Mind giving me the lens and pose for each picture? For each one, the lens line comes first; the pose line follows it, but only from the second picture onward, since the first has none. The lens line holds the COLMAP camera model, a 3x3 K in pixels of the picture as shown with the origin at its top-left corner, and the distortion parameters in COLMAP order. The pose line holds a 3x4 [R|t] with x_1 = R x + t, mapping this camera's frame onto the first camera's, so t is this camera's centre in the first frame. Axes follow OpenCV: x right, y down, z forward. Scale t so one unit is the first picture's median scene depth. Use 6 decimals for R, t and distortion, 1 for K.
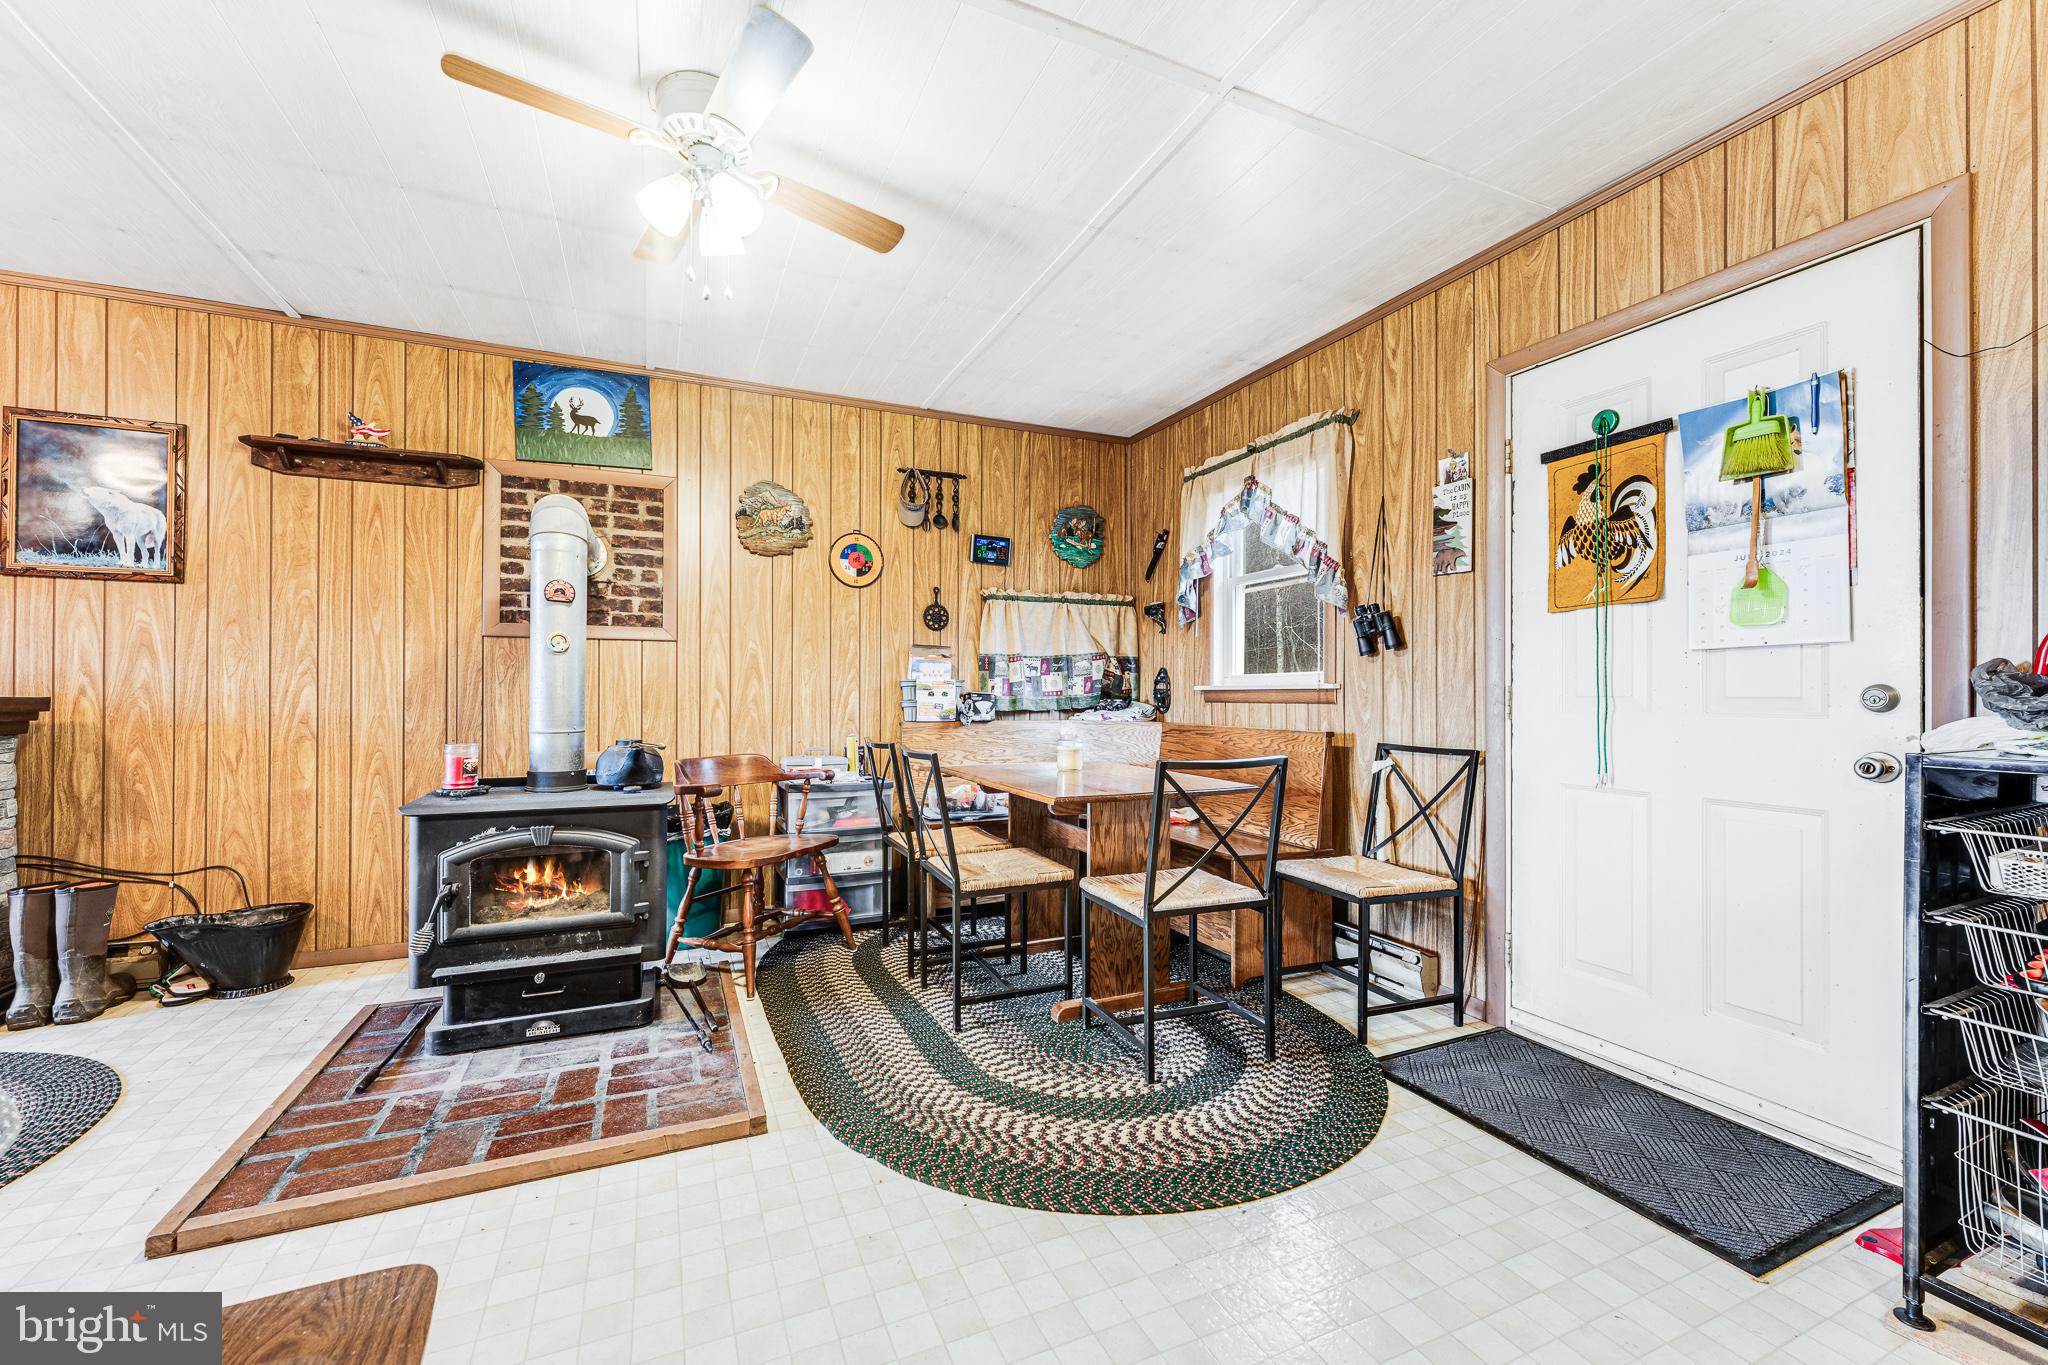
lens RADIAL K [[812.9, 0, 1018.5], [0, 812.9, 686.4], [0, 0, 1]] dist [-0.000227, -0.000170]
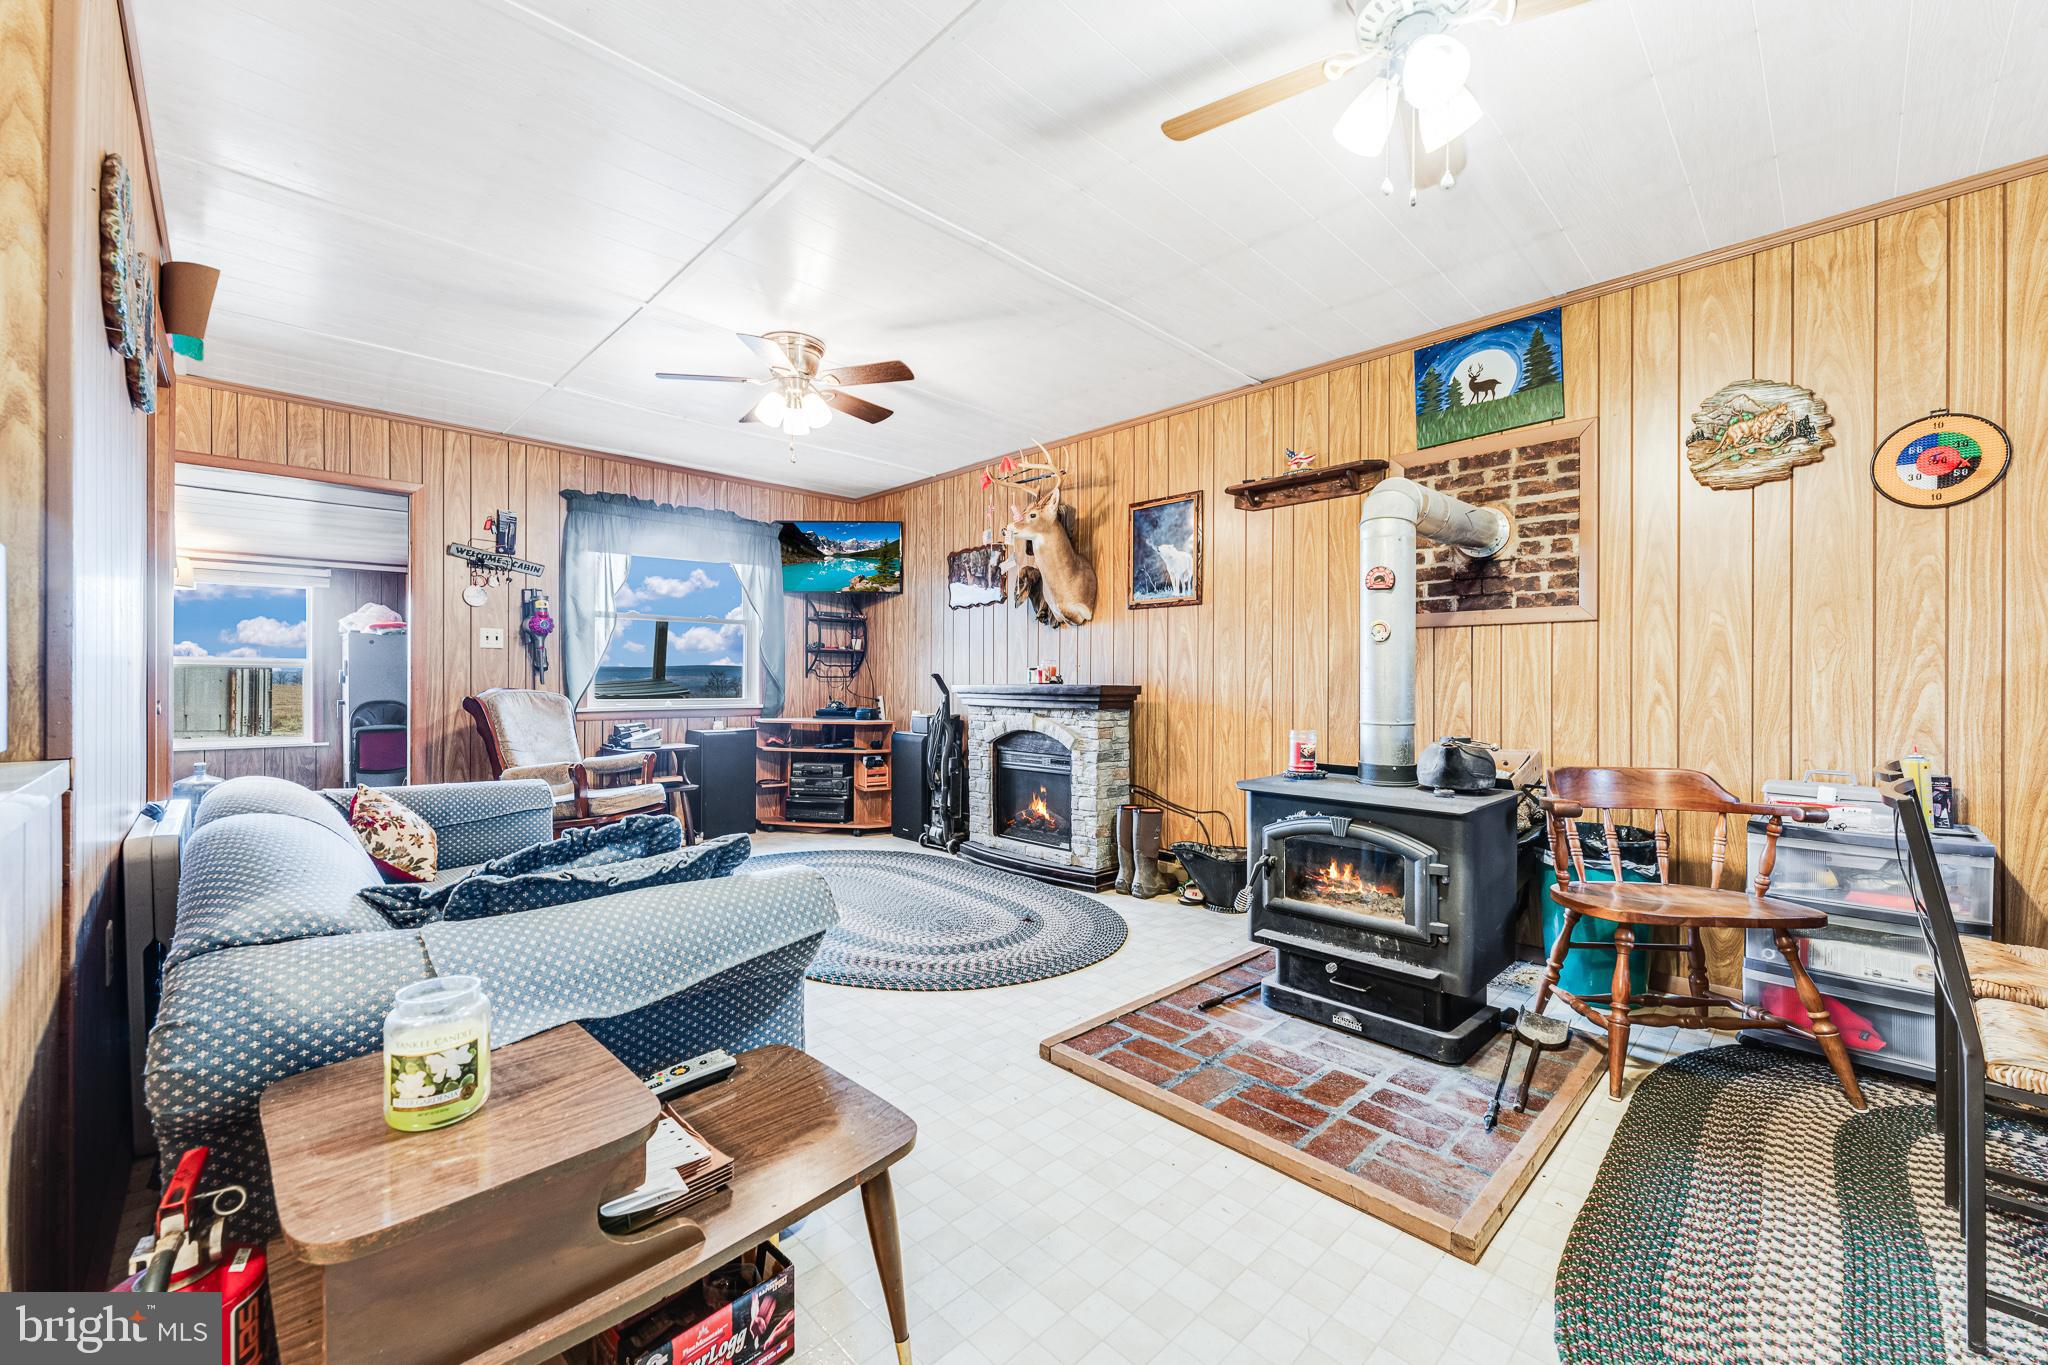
lens RADIAL K [[809.0, 0, 1018.3], [0, 809.0, 683.2], [0, 0, 1]] dist [0.000922, -0.000236]
pose [[0.344674, 0.001877, -0.938721, 0.162078], [0.003884, 0.999987, 0.003426, 0.002118], [0.938715, -0.004827, 0.344662, 0.222780]]
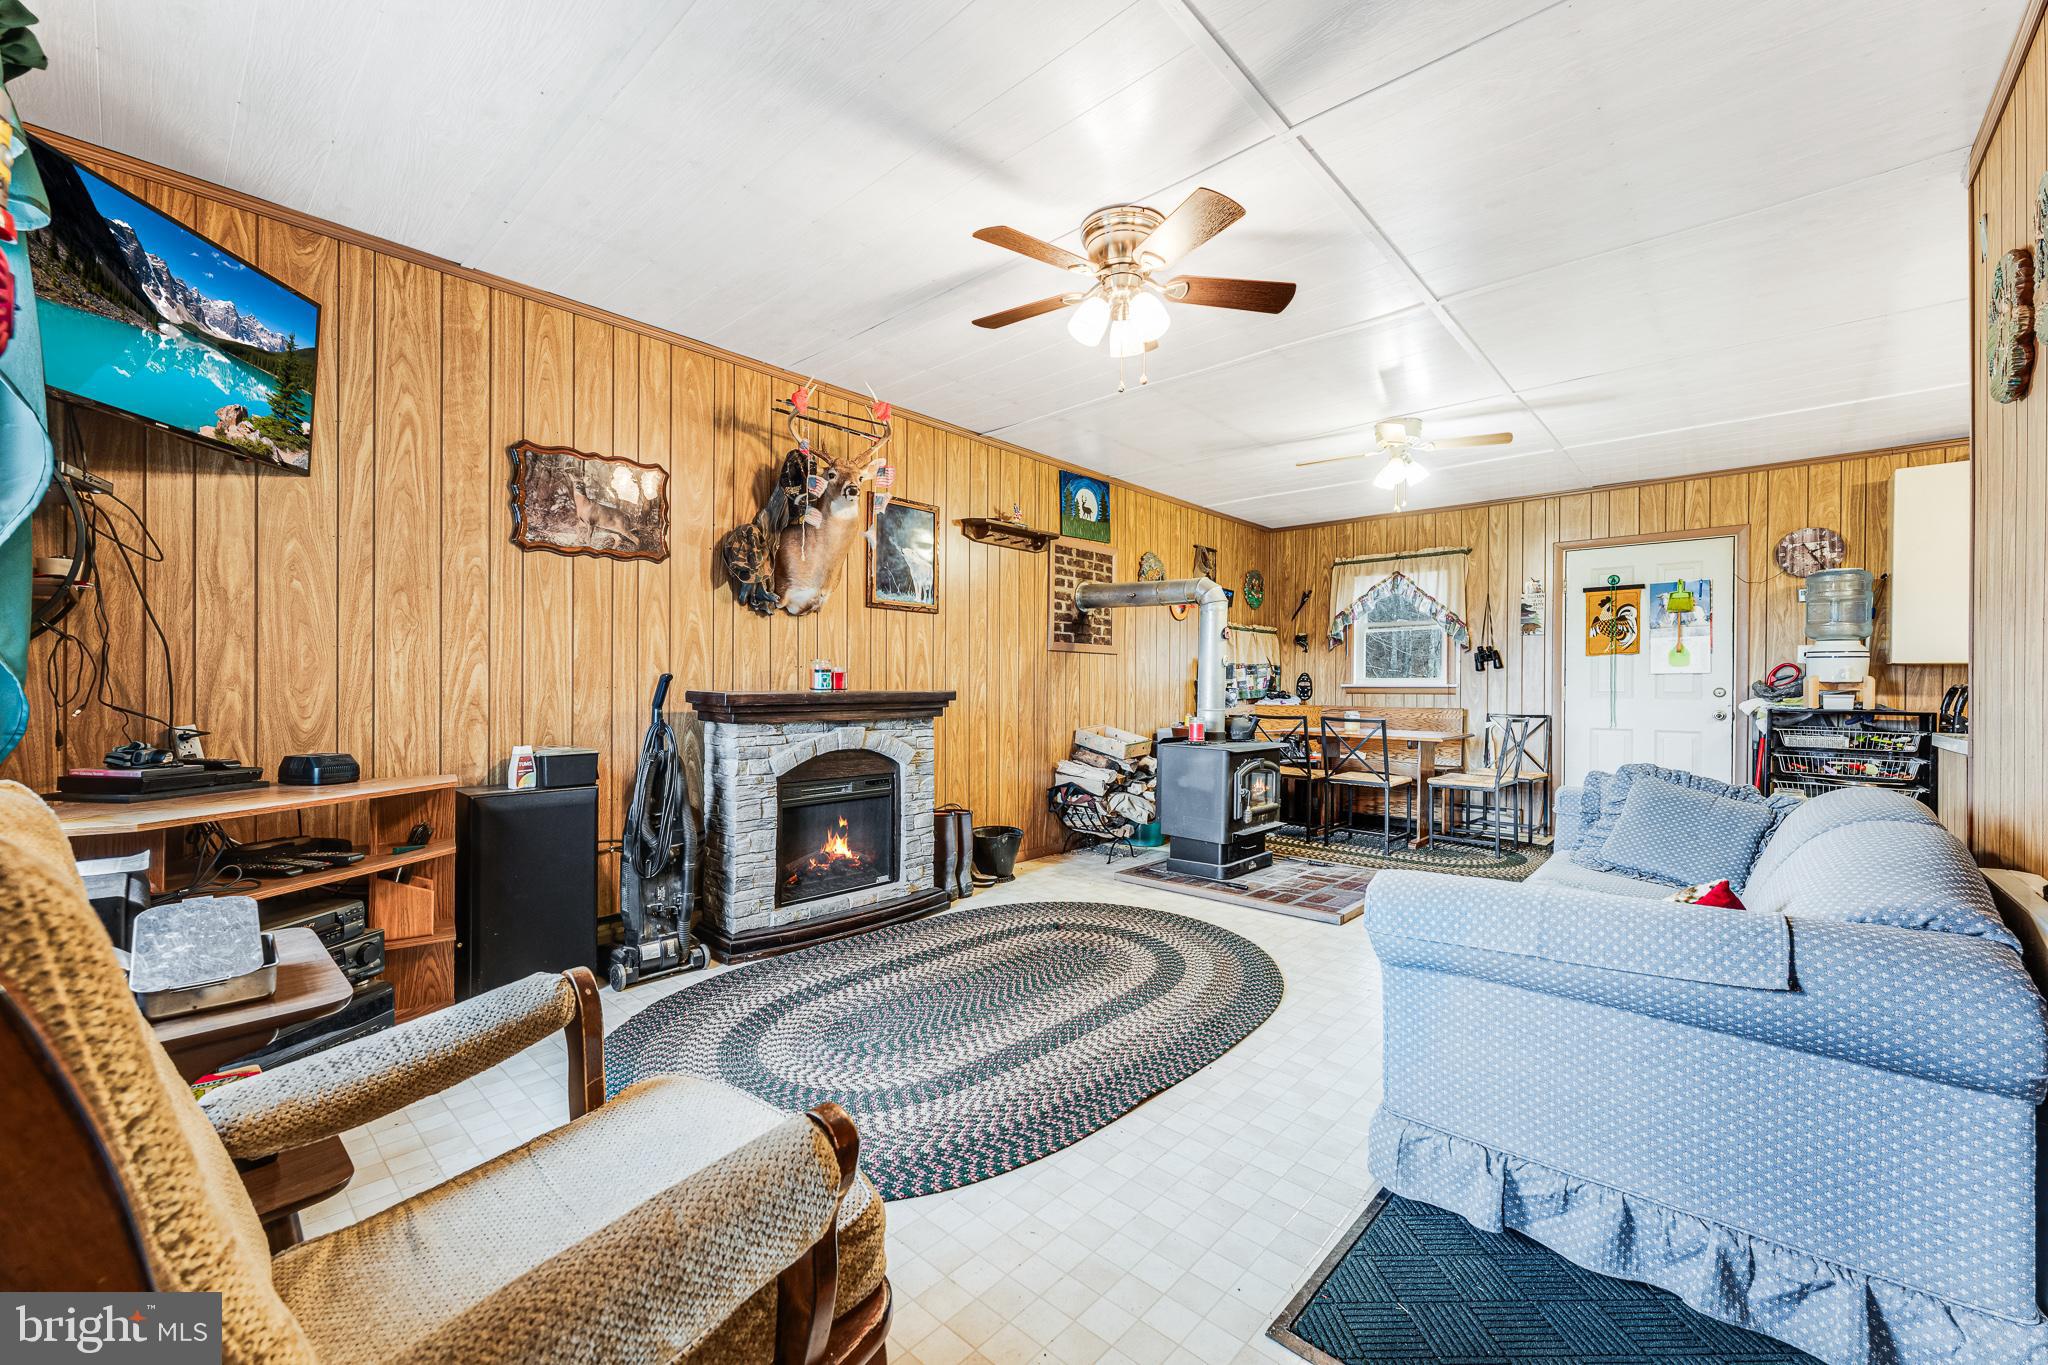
lens RADIAL K [[809.0, 0, 1018.3], [0, 809.0, 683.2], [0, 0, 1]] dist [0.000922, -0.000236]
pose [[0.917777, 0.004616, 0.397070, -1.452878], [-0.007588, 0.999954, 0.005913, -0.010062], [-0.397024, -0.008440, 0.917769, -0.408789]]
